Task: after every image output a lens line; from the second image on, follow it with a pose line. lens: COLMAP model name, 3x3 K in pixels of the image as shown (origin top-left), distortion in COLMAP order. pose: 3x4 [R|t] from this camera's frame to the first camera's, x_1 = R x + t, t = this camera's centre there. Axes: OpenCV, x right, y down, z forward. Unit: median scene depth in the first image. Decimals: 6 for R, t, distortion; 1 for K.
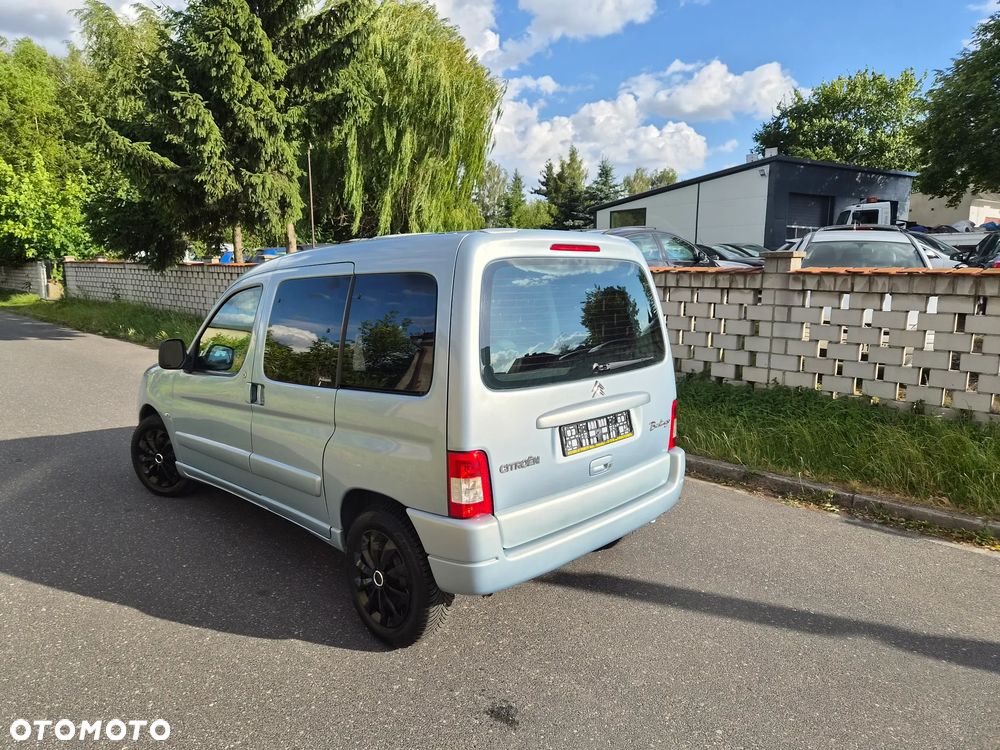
lens RADIAL K [[672.1, 0, 488.7], [0, 672.1, 366.4], [0, 0, 1]] dist [0.066018, -0.041424]
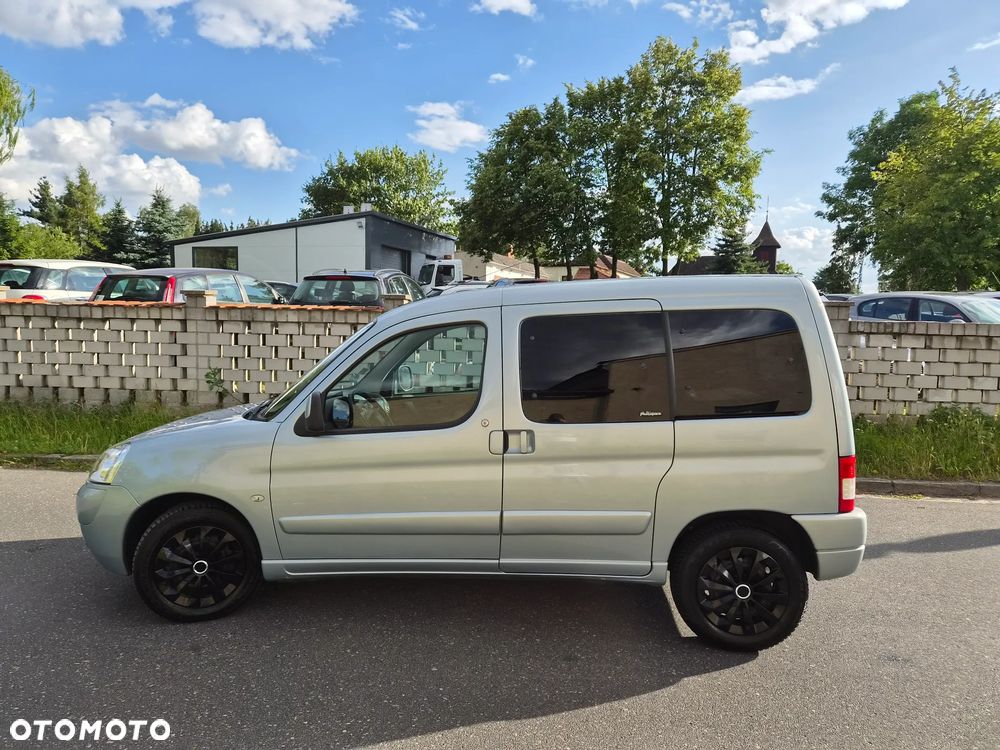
lens RADIAL K [[676.2, 0, 484.2], [0, 676.2, 358.5], [0, 0, 1]] dist [0.039766, -0.017473]
pose [[0.763294, -0.036614, 0.645013, -0.477832], [0.083195, 0.995651, -0.041933, -0.018445], [-0.640672, 0.085669, 0.763021, 0.165491]]
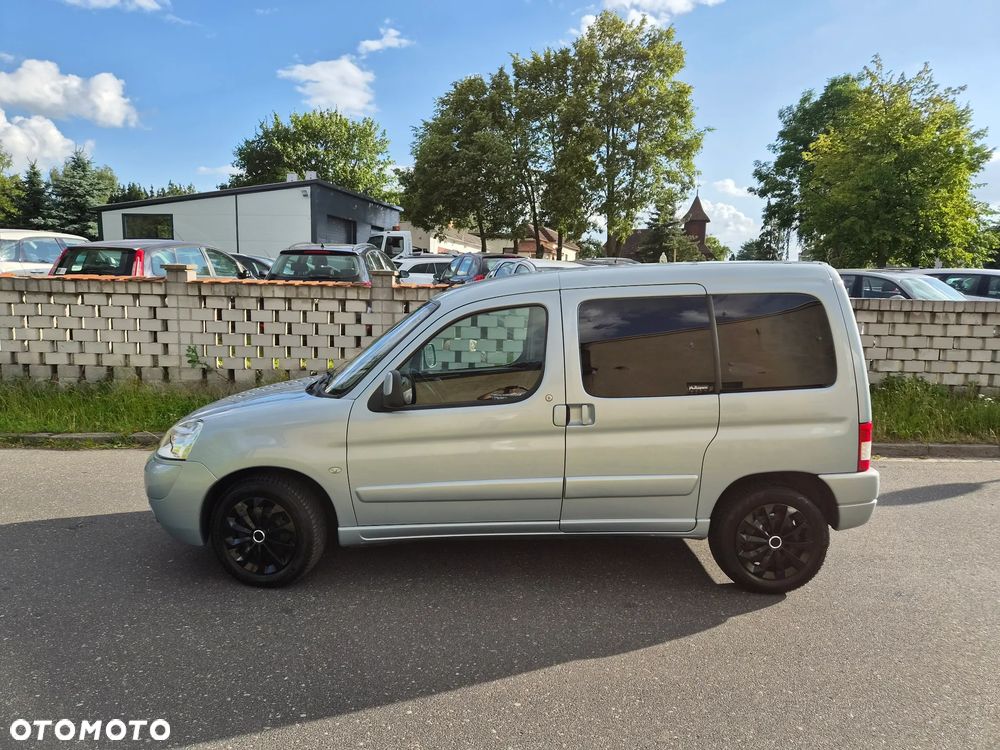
lens RADIAL K [[676.2, 0, 486.1], [0, 676.2, 363.2], [0, 0, 1]] dist [0.039766, -0.017473]
pose [[0.697130, -0.073452, 0.713172, -0.569164], [0.089562, 0.995868, 0.015021, -0.031088], [-0.711328, 0.053401, 0.700828, 0.200483]]
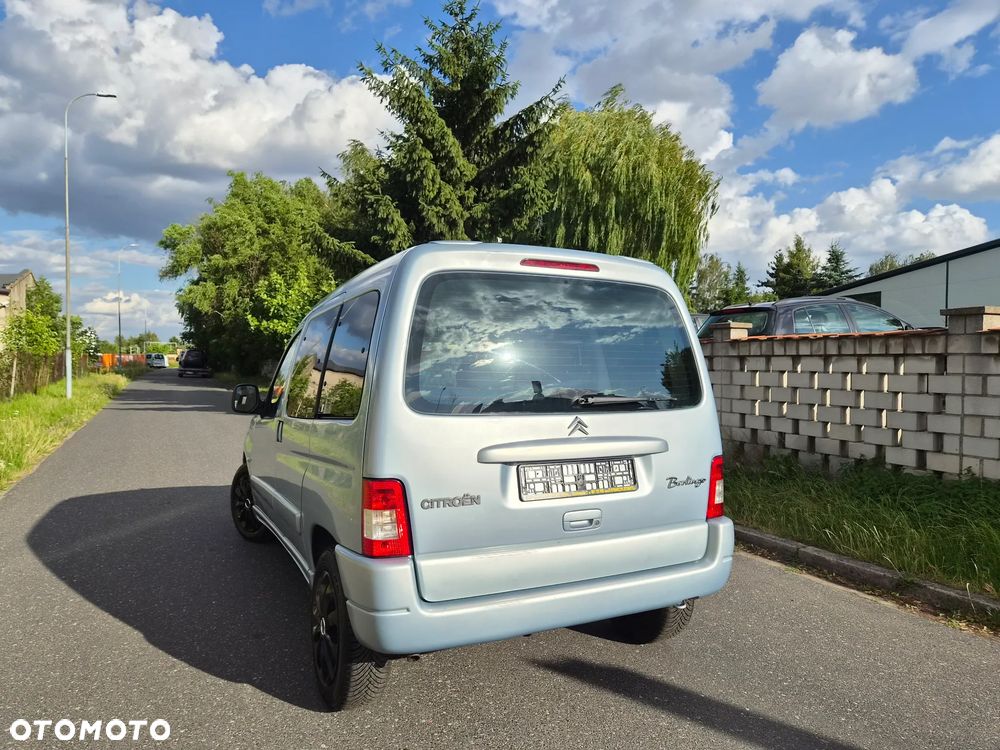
lens RADIAL K [[672.1, 0, 495.5], [0, 672.1, 379.0], [0, 0, 1]] dist [0.066018, -0.041424]
pose [[0.948945, 0.009071, -0.315310, 0.139320], [-0.048873, 0.991744, -0.118558, 0.033494], [0.311631, 0.127915, 0.941554, 0.070936]]
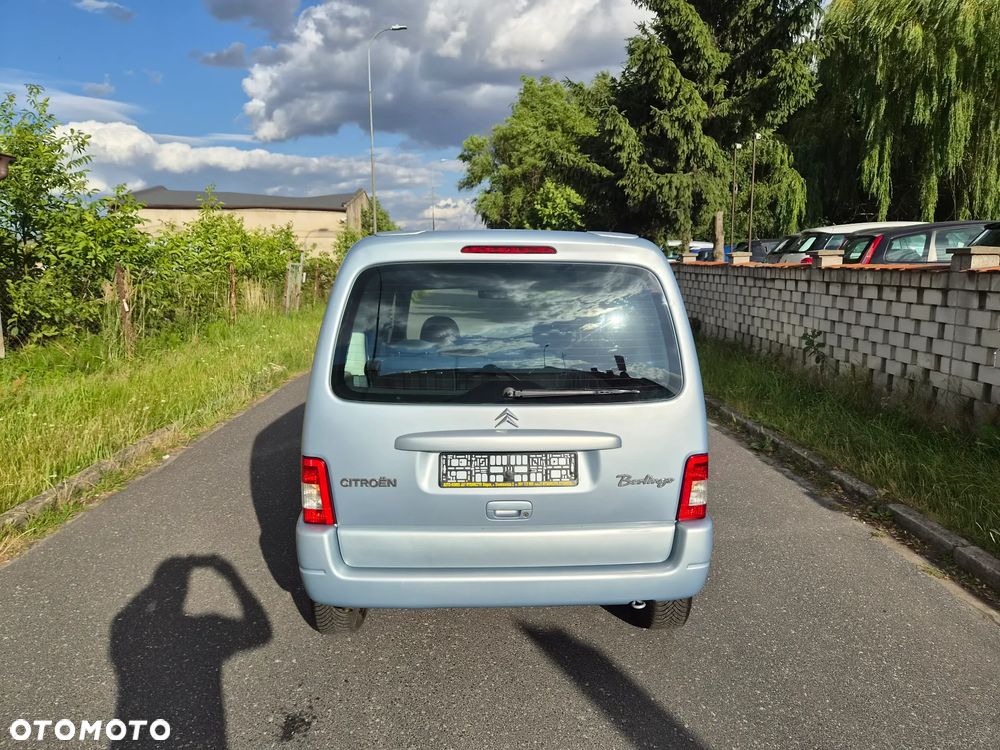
lens RADIAL K [[672.1, 0, 508.4], [0, 672.1, 368.5], [0, 0, 1]] dist [0.066018, -0.041424]
pose [[0.738987, 0.104986, -0.665489, 0.301782], [-0.099786, 0.993945, 0.045996, -0.028430], [0.666289, 0.032416, 0.744989, 0.158855]]
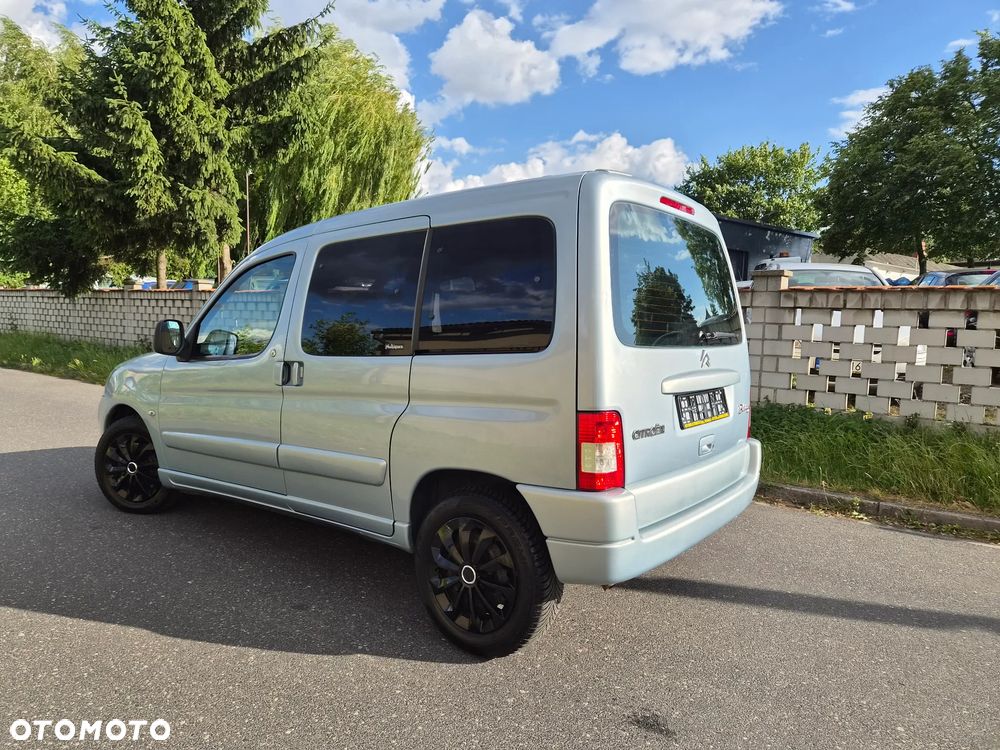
lens RADIAL K [[672.1, 0, 486.9], [0, 672.1, 373.4], [0, 0, 1]] dist [0.066018, -0.041424]
pose [[0.991491, 0.013276, 0.129494, -0.103783], [-0.004408, 0.997640, -0.068524, 0.049099], [-0.130098, 0.067370, 0.989210, 0.059137]]
